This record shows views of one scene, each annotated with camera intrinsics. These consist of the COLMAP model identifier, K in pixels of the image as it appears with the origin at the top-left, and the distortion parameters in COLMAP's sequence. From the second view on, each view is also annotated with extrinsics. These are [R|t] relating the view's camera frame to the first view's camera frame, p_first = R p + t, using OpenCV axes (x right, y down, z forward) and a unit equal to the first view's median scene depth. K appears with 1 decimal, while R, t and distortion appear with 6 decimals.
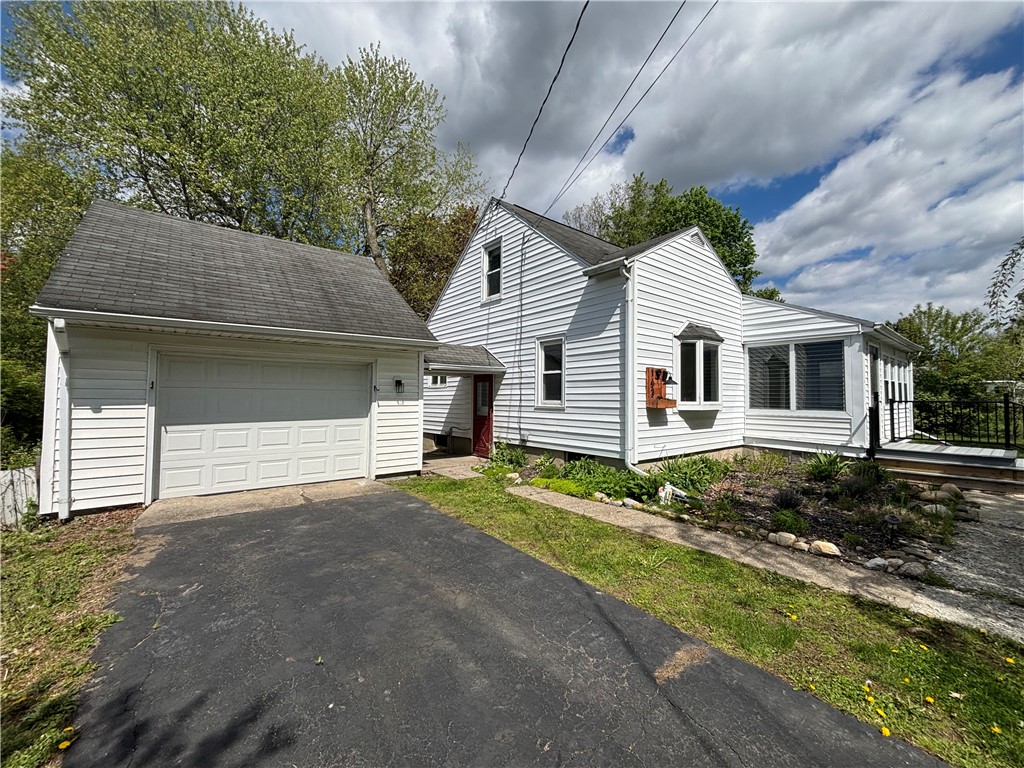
lens RADIAL K [[415.7, 0, 511.8], [0, 415.7, 385.6], [0, 0, 1]] dist [0.006119, 0.000300]
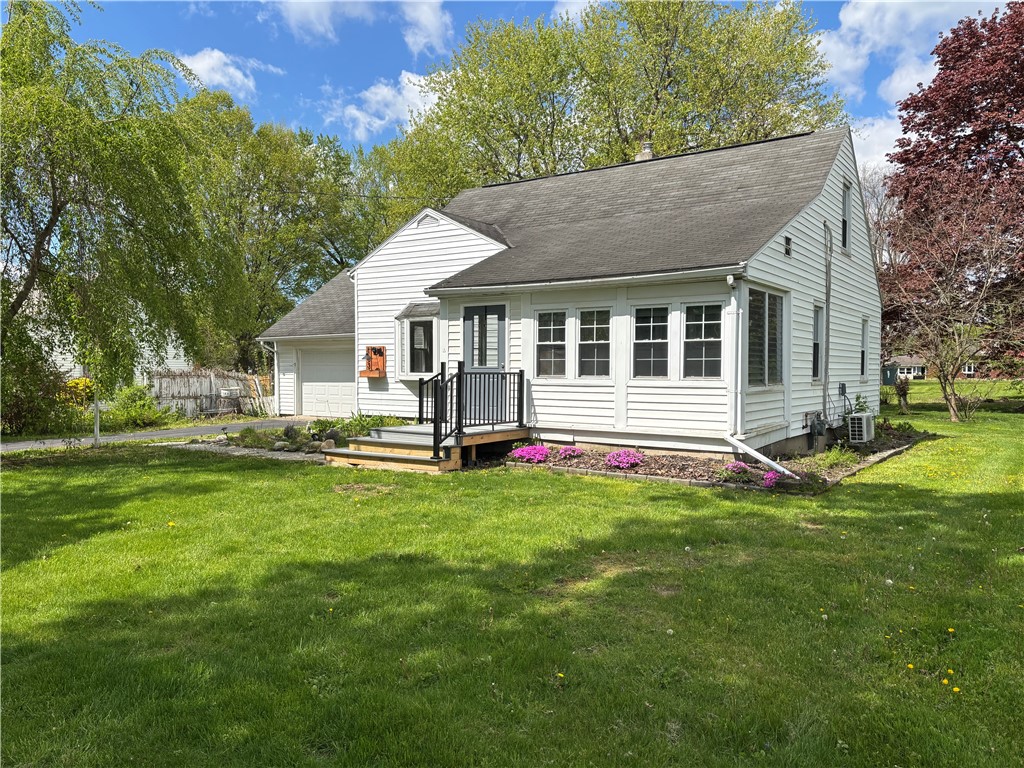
lens RADIAL K [[780.5, 0, 511.7], [0, 780.5, 382.3], [0, 0, 1]] dist [-0.000362, 0.000001]
pose [[0.288524, 0.017323, -0.957316, 2.732847], [0.038096, 0.998837, 0.029556, 0.013883], [0.956715, -0.044998, 0.287528, 0.685541]]
